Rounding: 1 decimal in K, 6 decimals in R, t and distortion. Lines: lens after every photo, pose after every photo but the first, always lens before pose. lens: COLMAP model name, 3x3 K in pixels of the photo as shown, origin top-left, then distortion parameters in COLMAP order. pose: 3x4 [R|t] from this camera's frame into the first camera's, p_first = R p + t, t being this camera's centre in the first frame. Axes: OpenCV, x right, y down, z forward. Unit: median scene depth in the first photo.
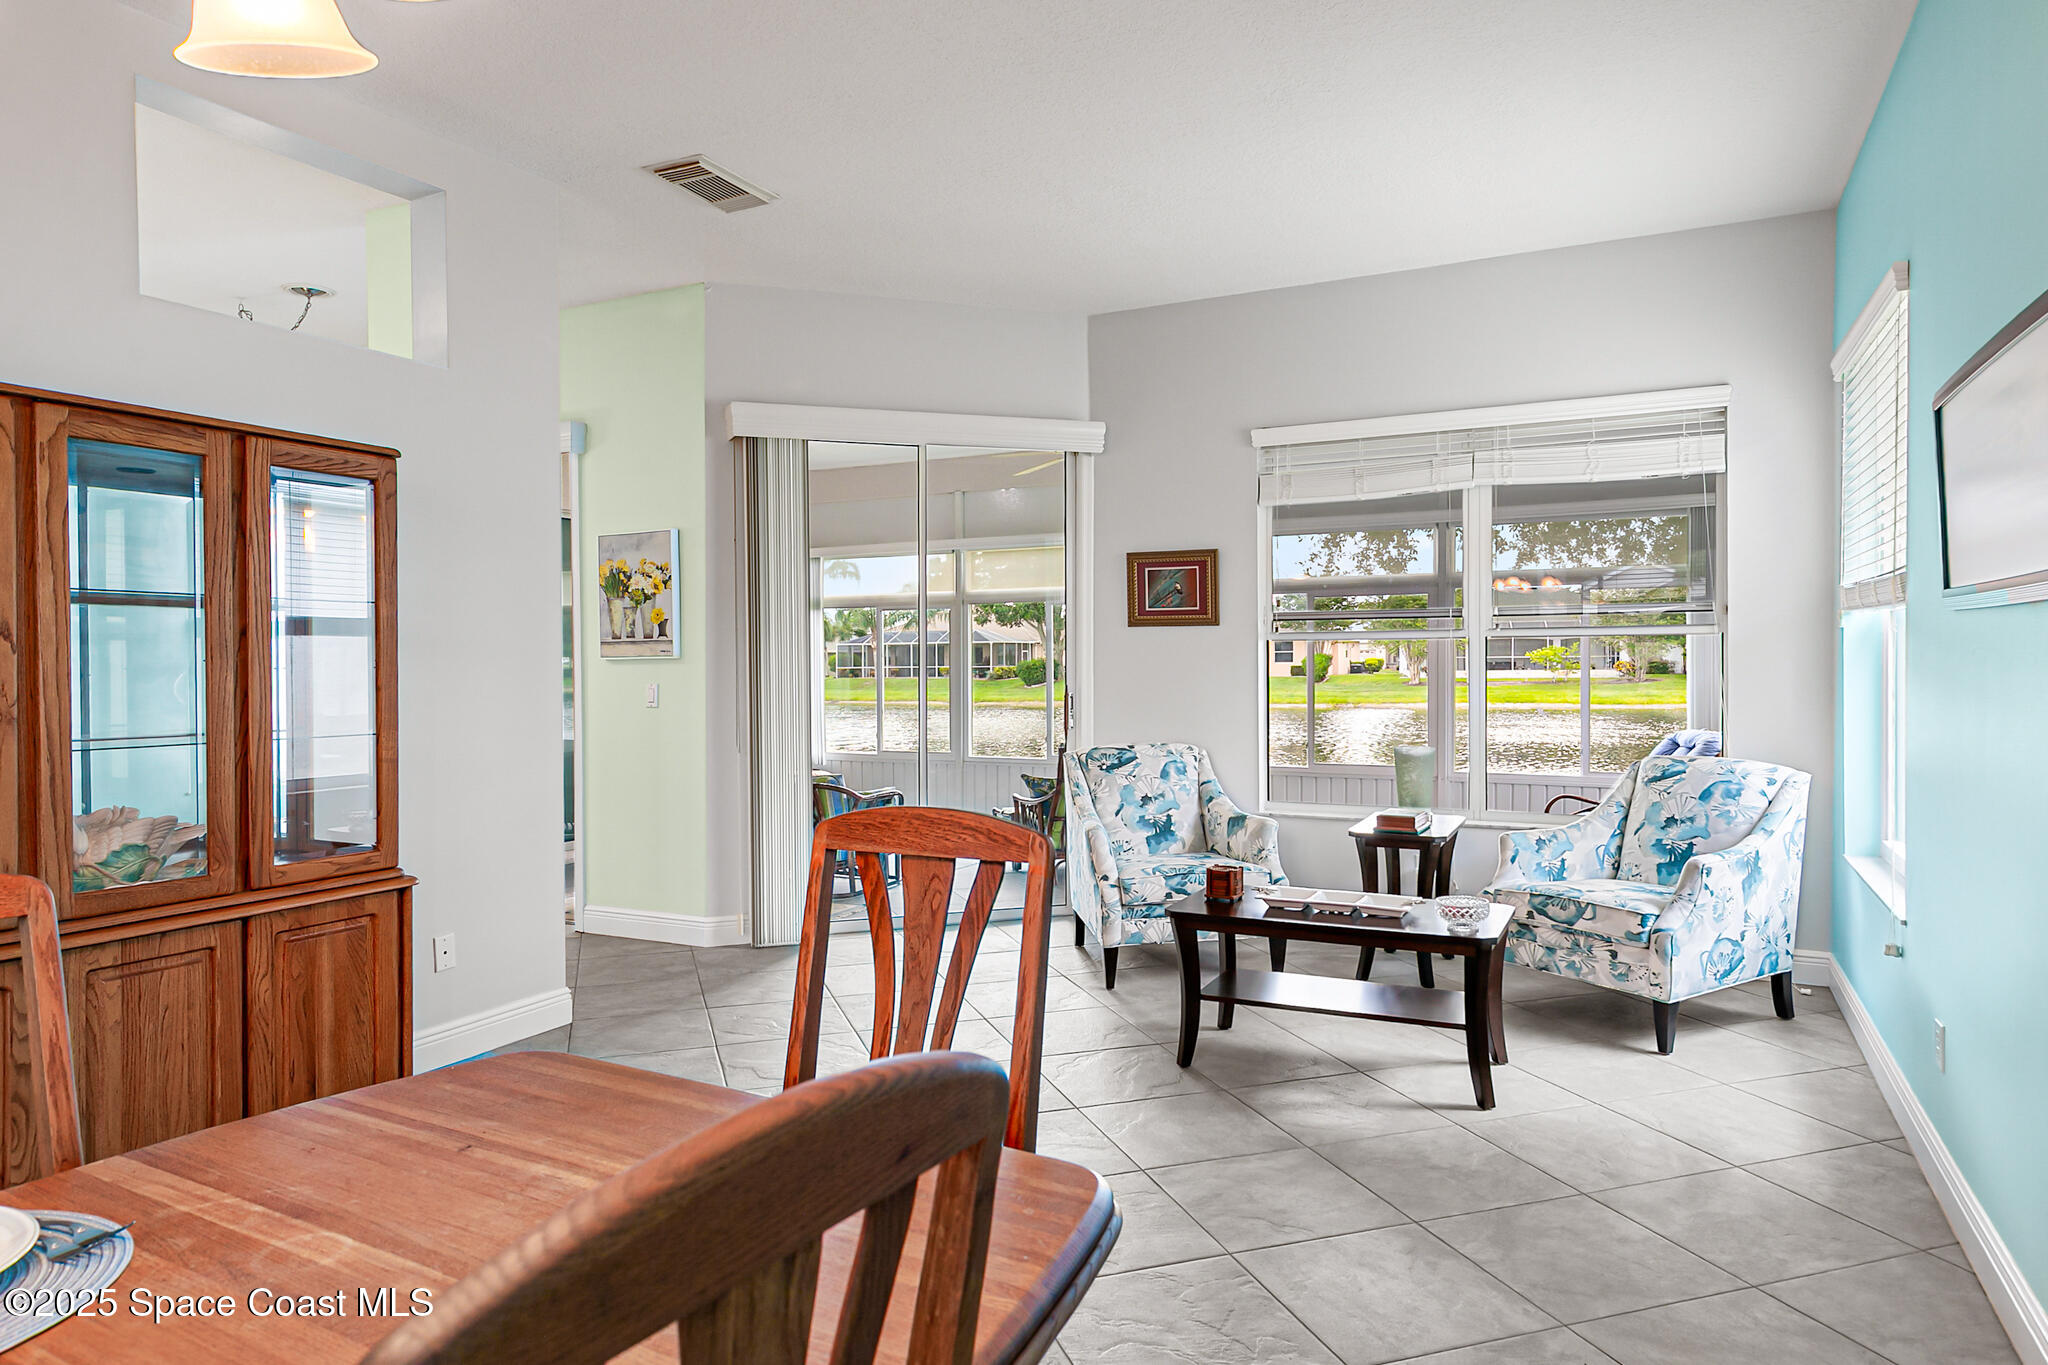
lens RADIAL K [[1209.7, 0, 1027.3], [0, 1209.7, 673.6], [0, 0, 1]] dist [0.002694, 0.000338]
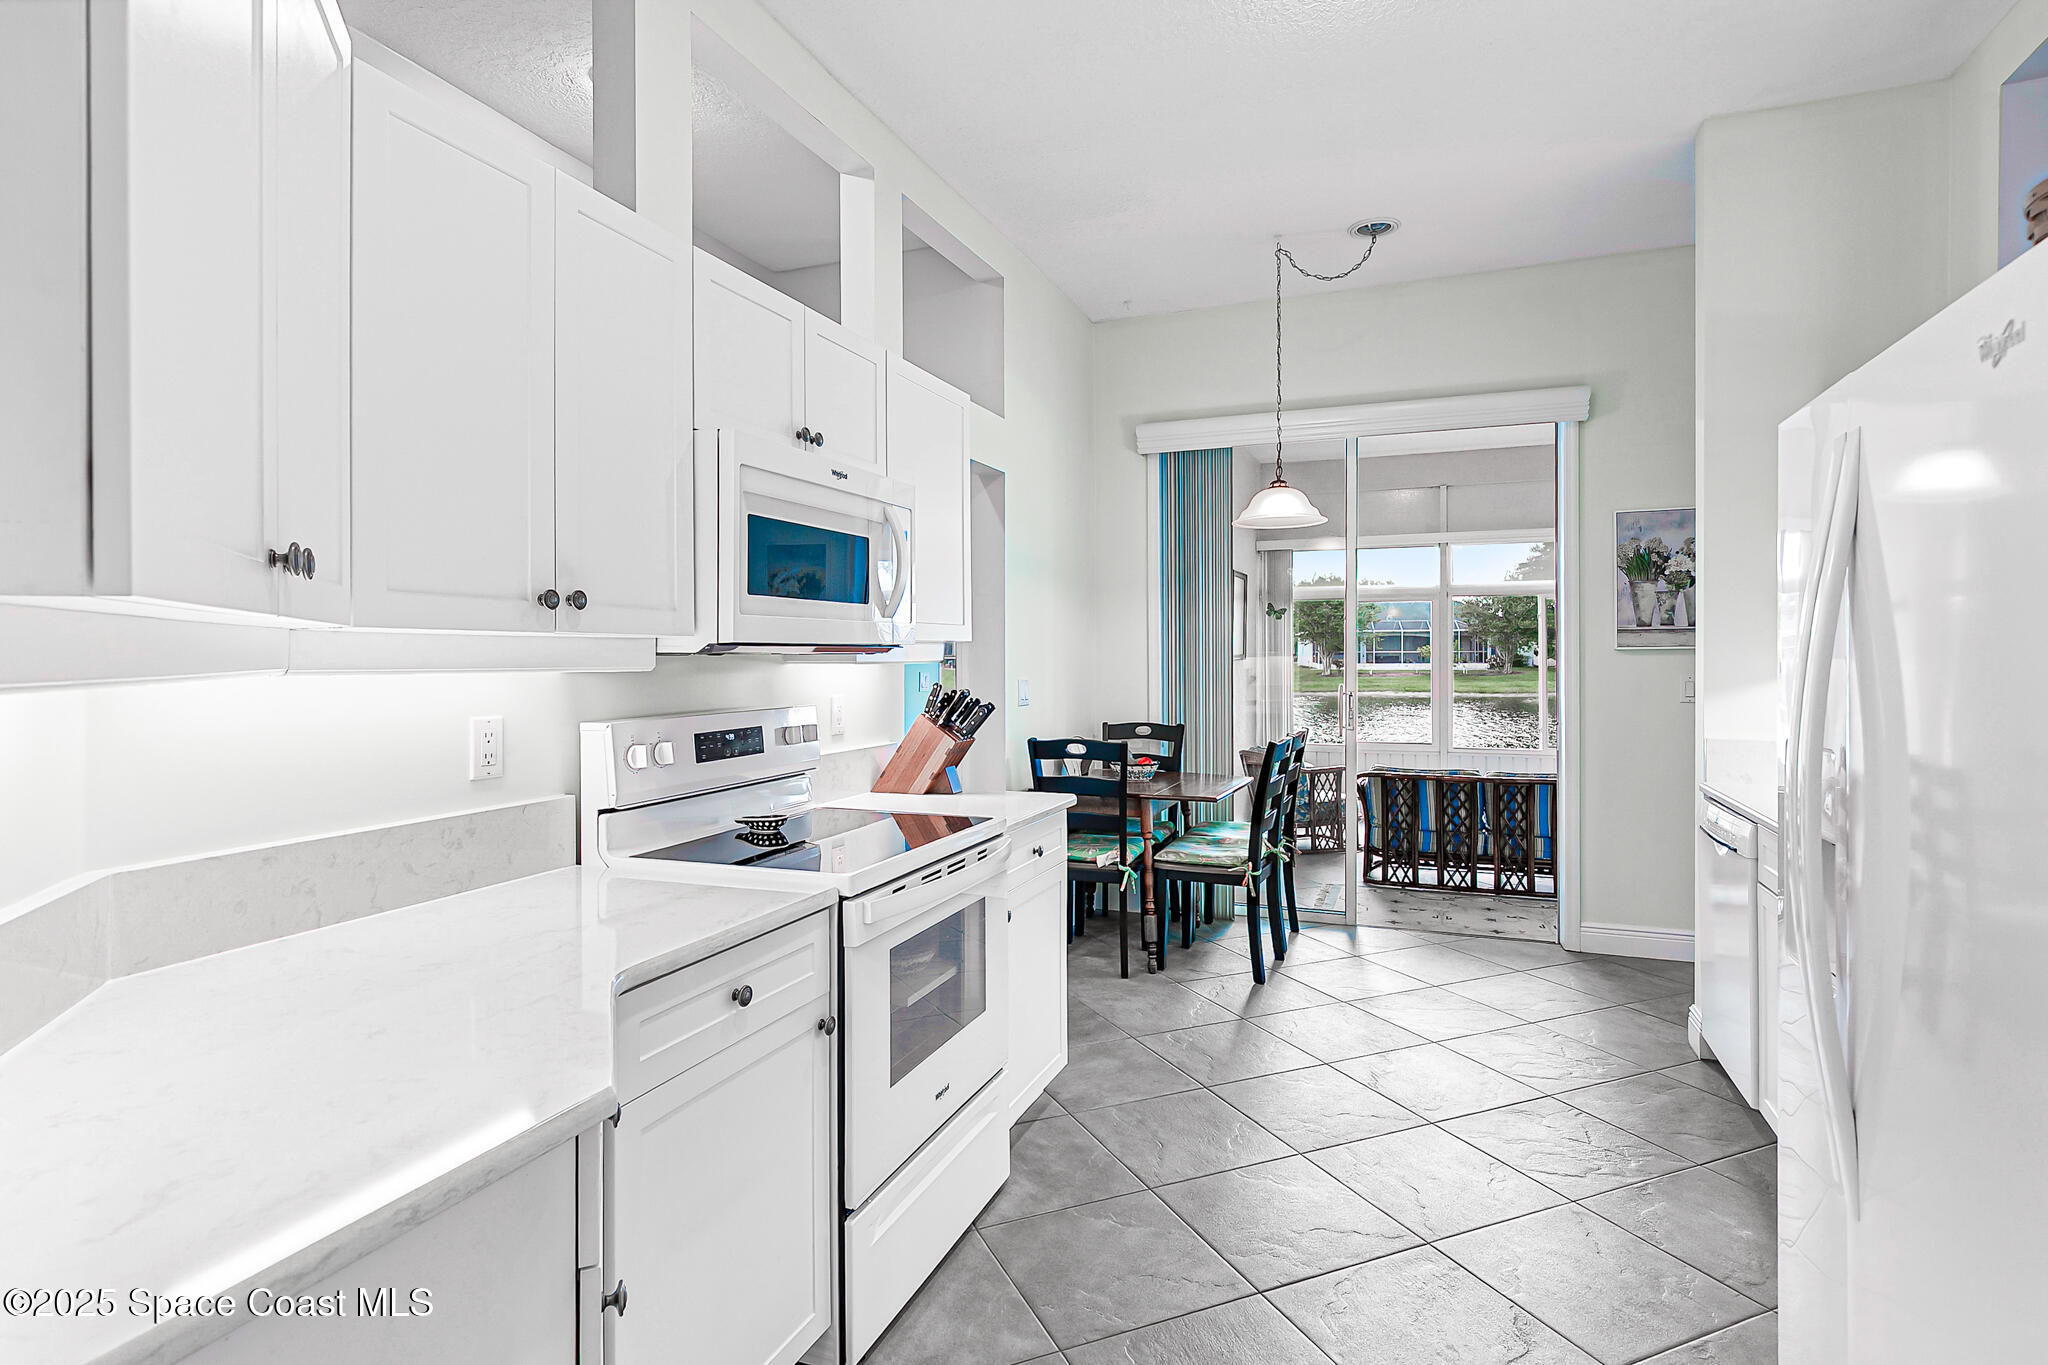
lens RADIAL K [[1073.1, 0, 1024.0], [0, 1073.1, 682.5], [0, 0, 1]] dist [-0.002888, -0.000598]
pose [[0.997488, 0.001049, 0.070823, -0.612589], [-0.002170, 0.999874, 0.015749, 0.001508], [-0.070798, -0.015863, 0.997365, 0.160807]]
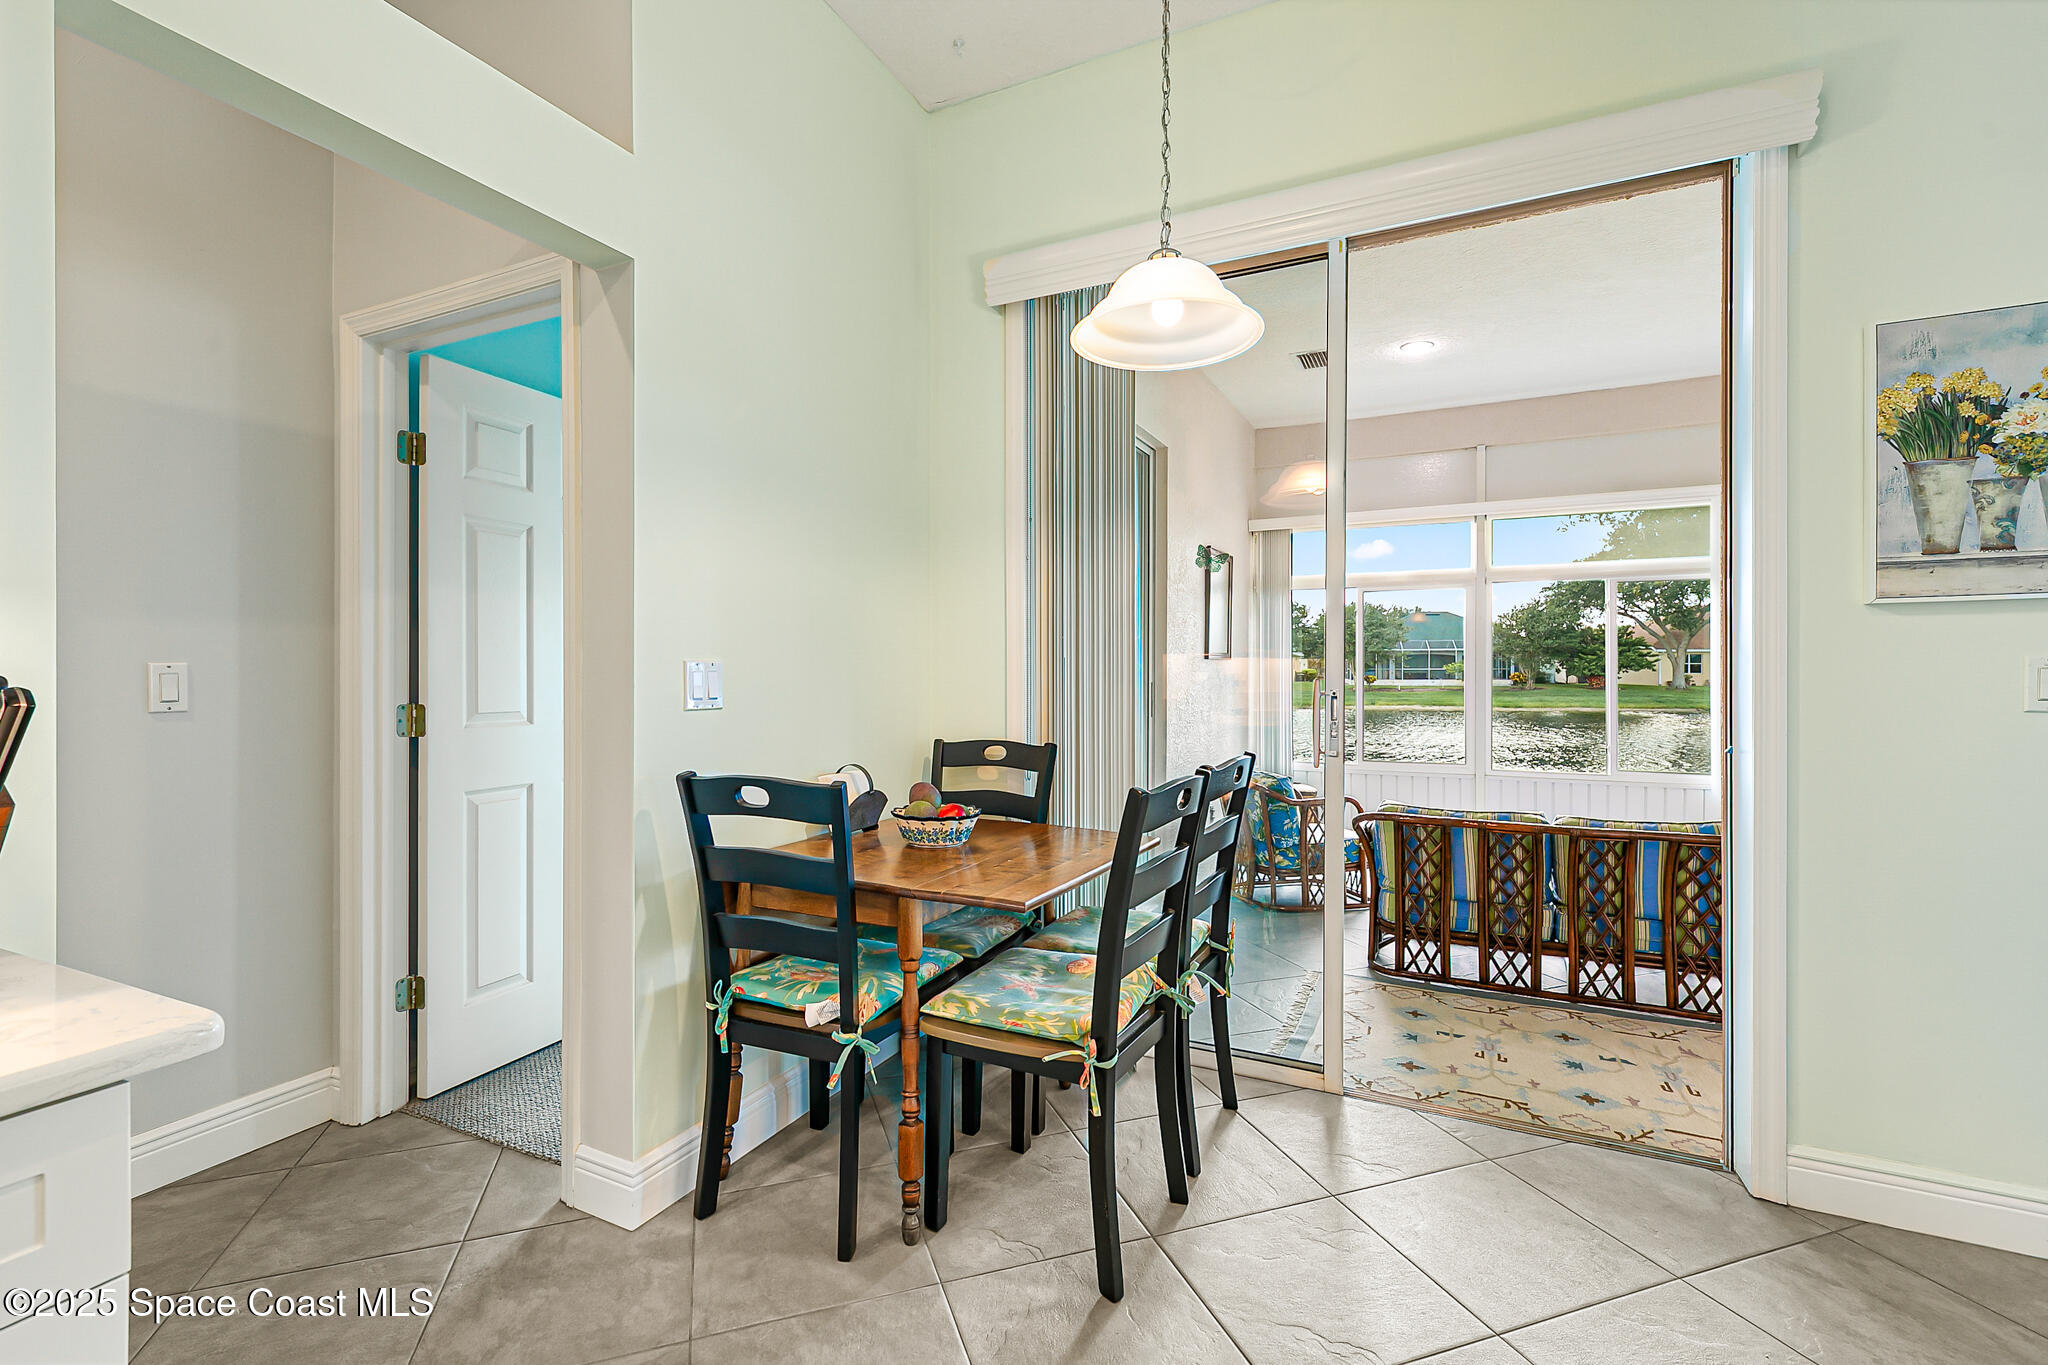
lens RADIAL K [[947.2, 0, 1012.0], [0, 947.2, 691.8], [0, 0, 1]] dist [0.001079, 0.000625]
pose [[0.999967, 0.006489, -0.004791, -0.480067], [-0.006431, 0.999907, 0.012047, 0.014025], [0.004868, -0.012016, 0.999916, 0.462712]]
